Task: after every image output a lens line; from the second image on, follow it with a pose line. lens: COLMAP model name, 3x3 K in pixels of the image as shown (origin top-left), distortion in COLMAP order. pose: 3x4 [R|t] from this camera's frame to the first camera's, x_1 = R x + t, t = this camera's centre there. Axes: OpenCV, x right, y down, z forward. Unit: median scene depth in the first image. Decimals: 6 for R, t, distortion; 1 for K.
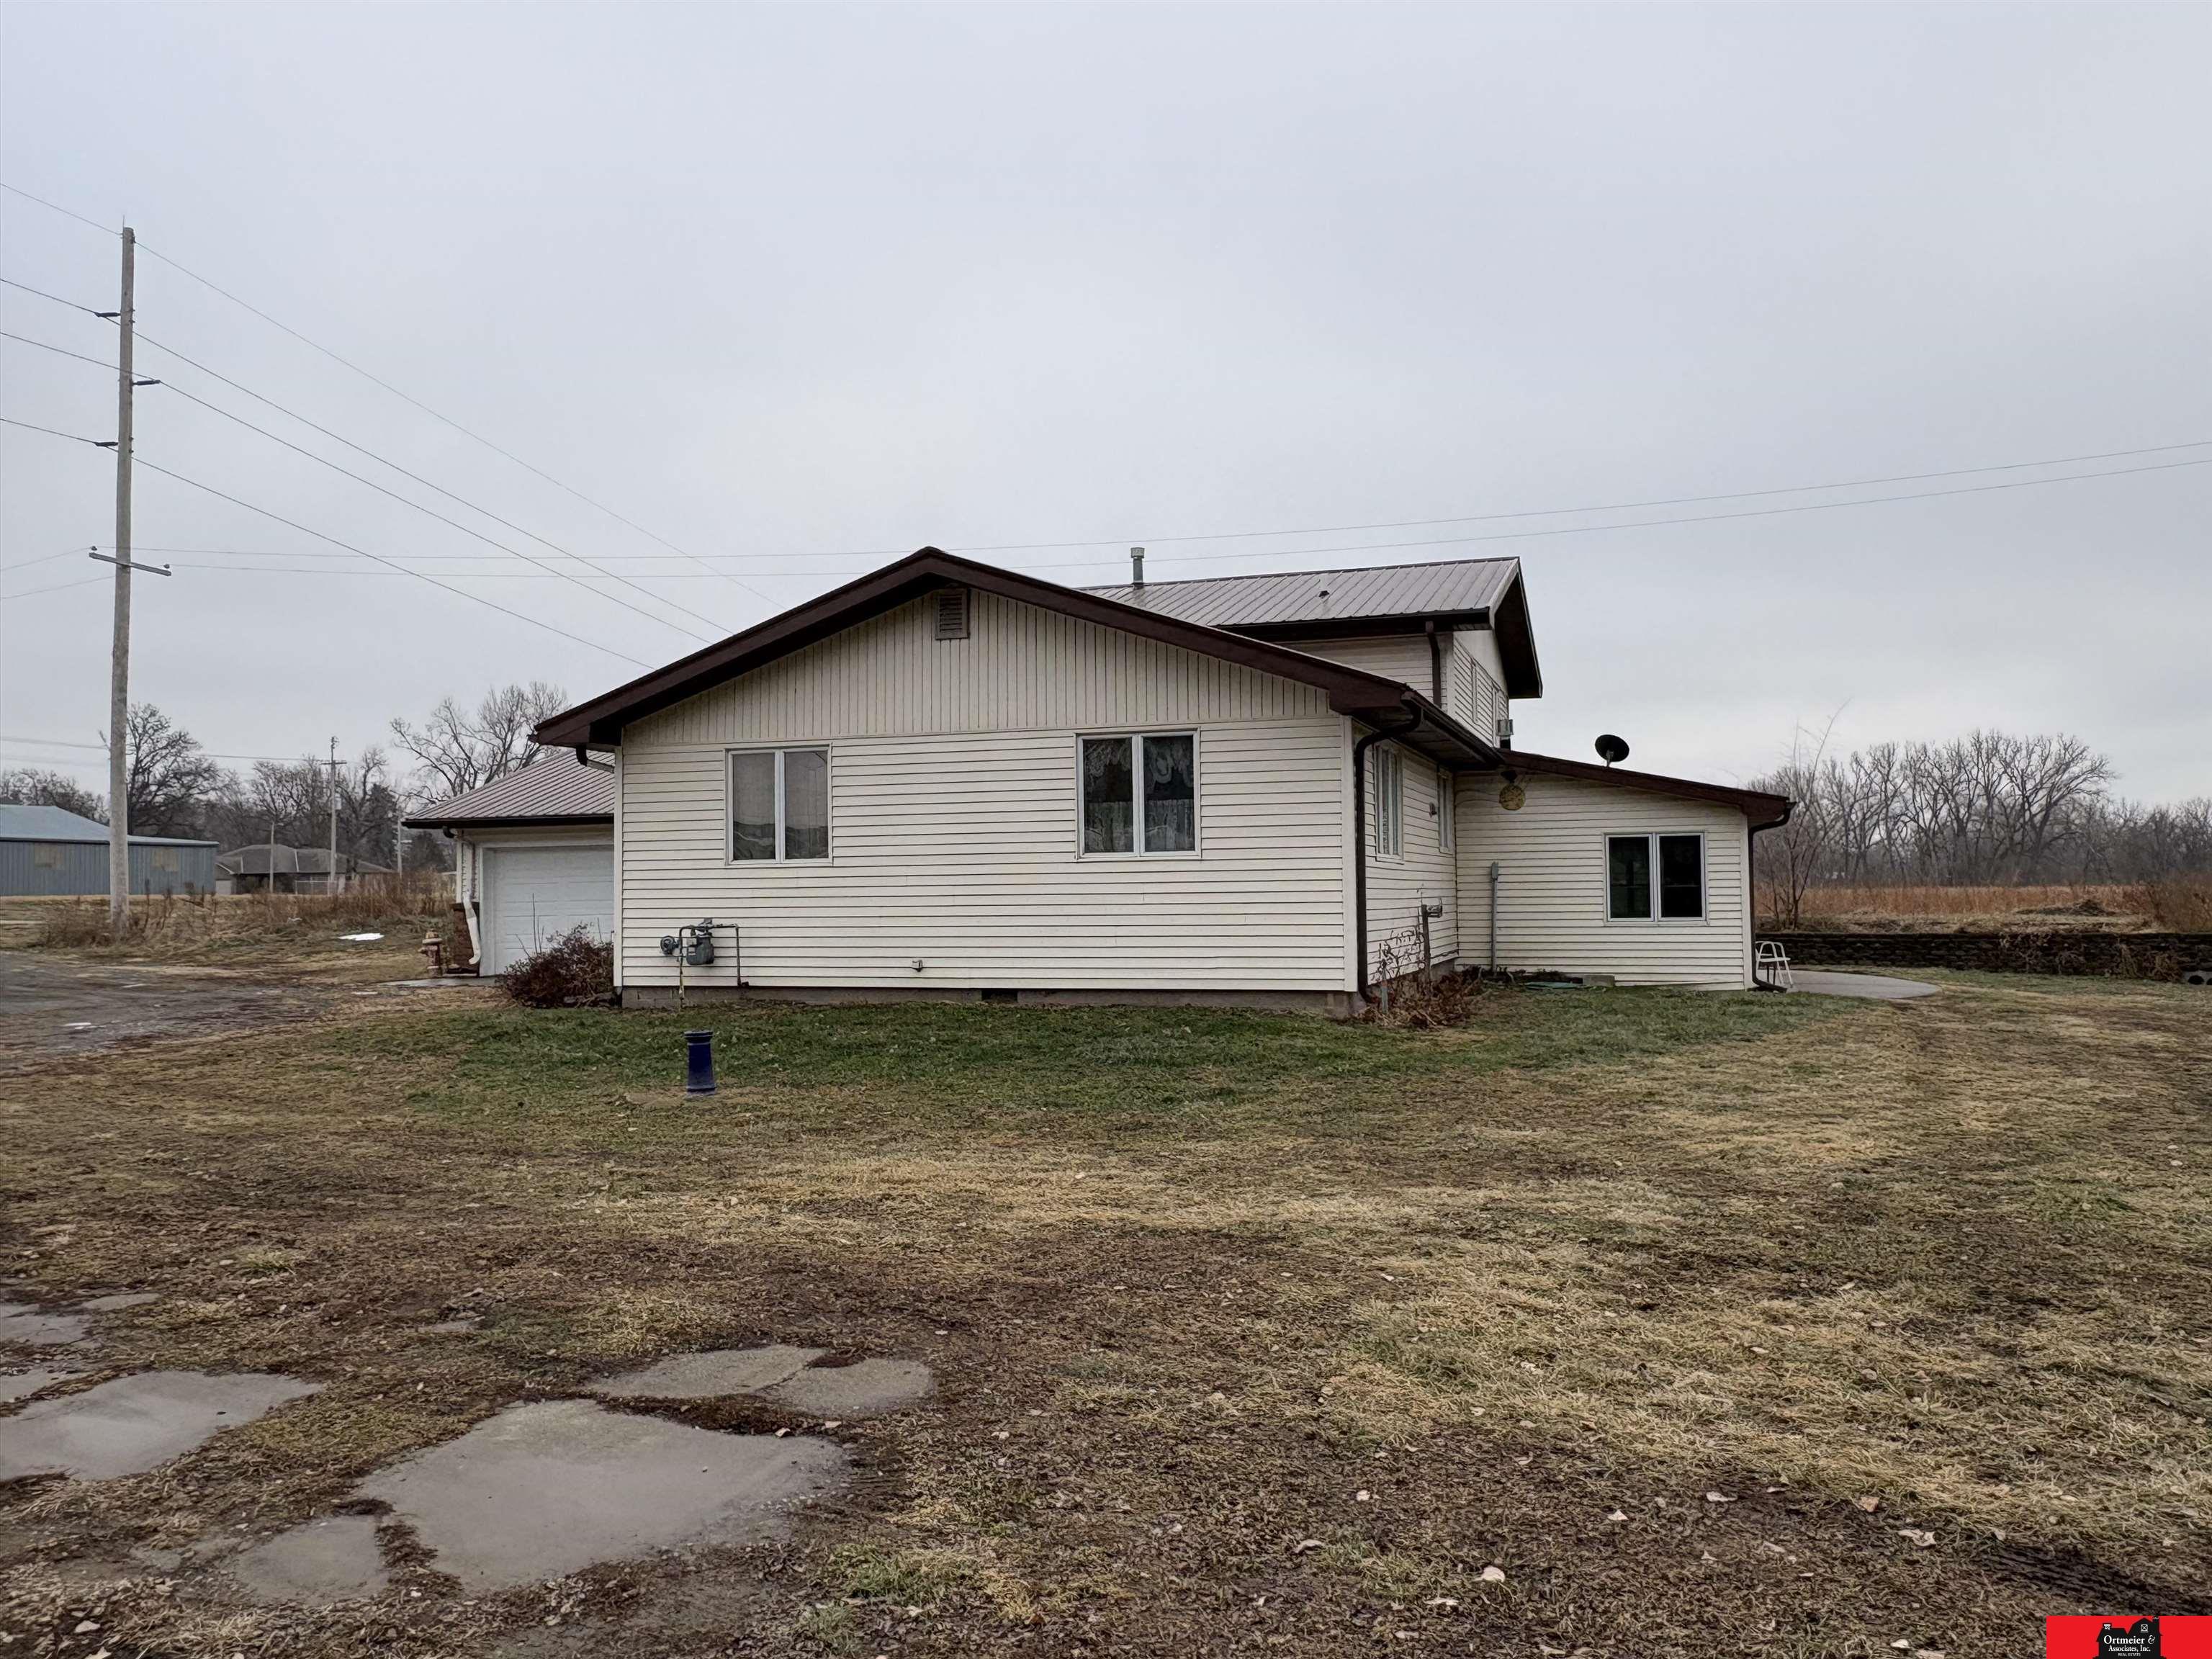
lens RADIAL K [[1711.2, 0, 1106.0], [0, 1711.2, 829.5], [0, 0, 1]] dist [0.005899, 0.000546]
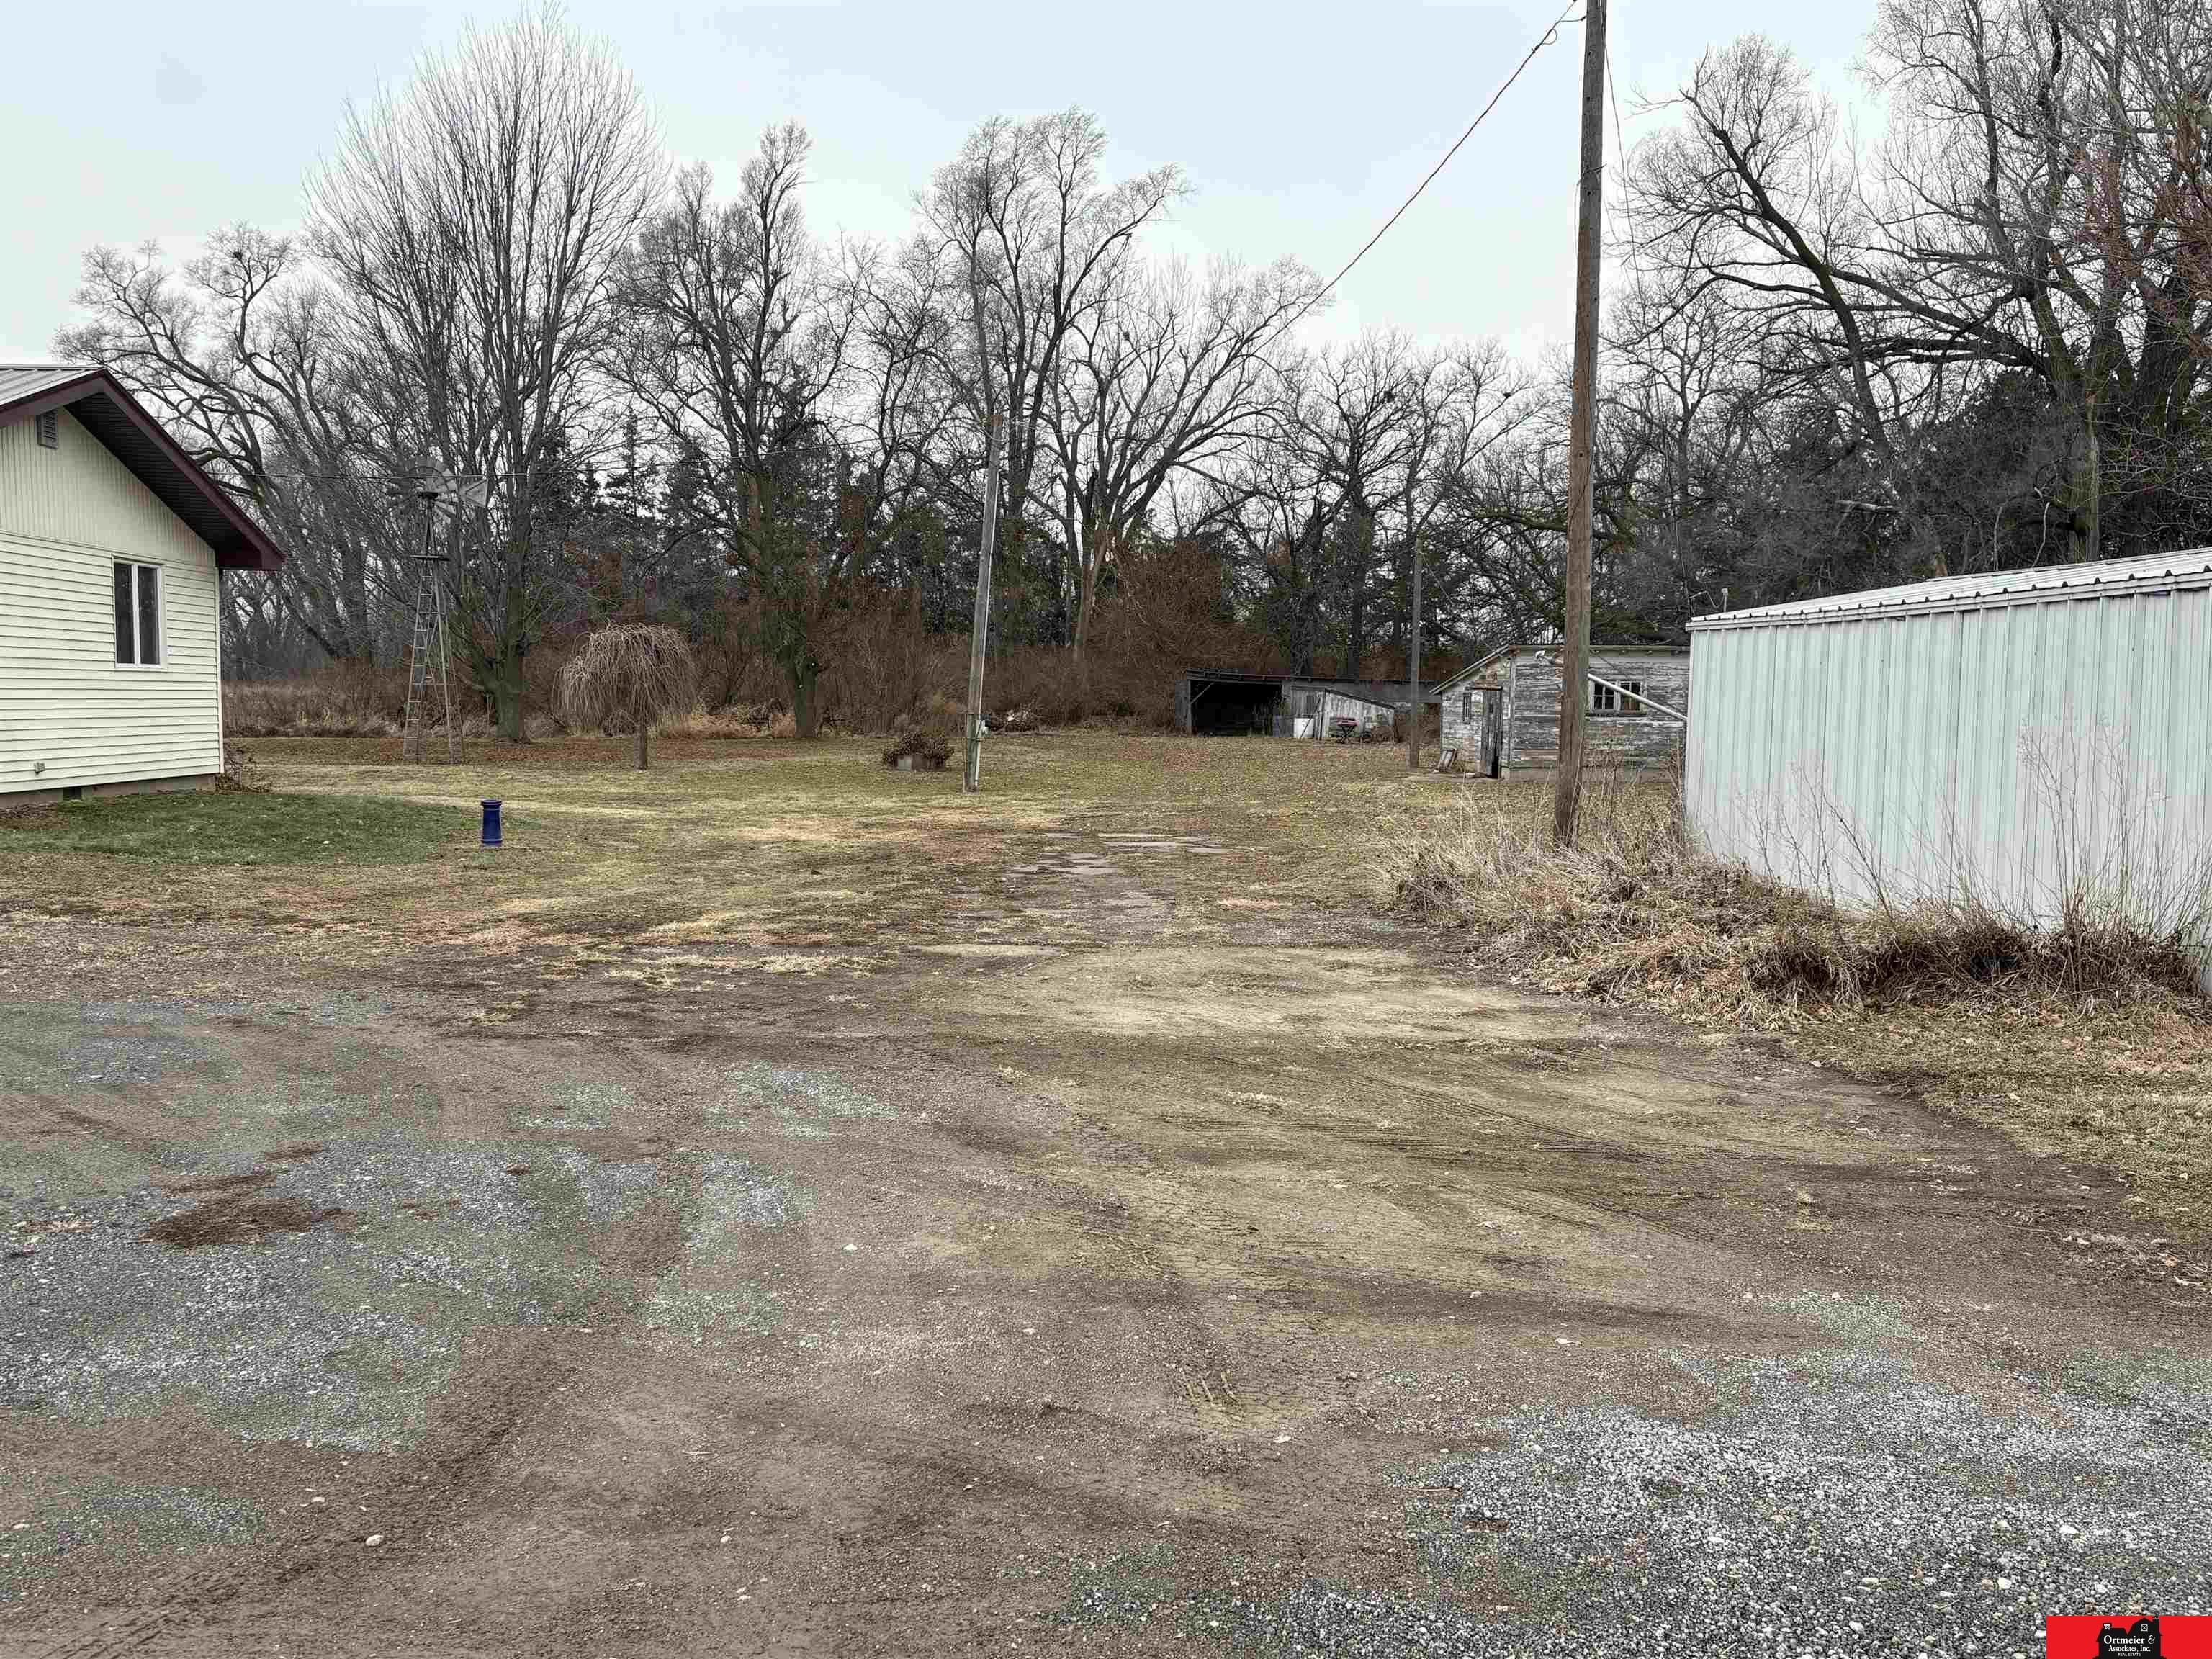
lens RADIAL K [[1863.8, 0, 1106.0], [0, 1863.8, 829.5], [0, 0, 1]] dist [0.046047, -0.005947]
pose [[-0.345267, -0.058757, 0.936663, -1.332259], [-0.042896, 0.997983, 0.046792, 0.035255], [-0.937524, -0.024023, -0.347091, 0.771023]]
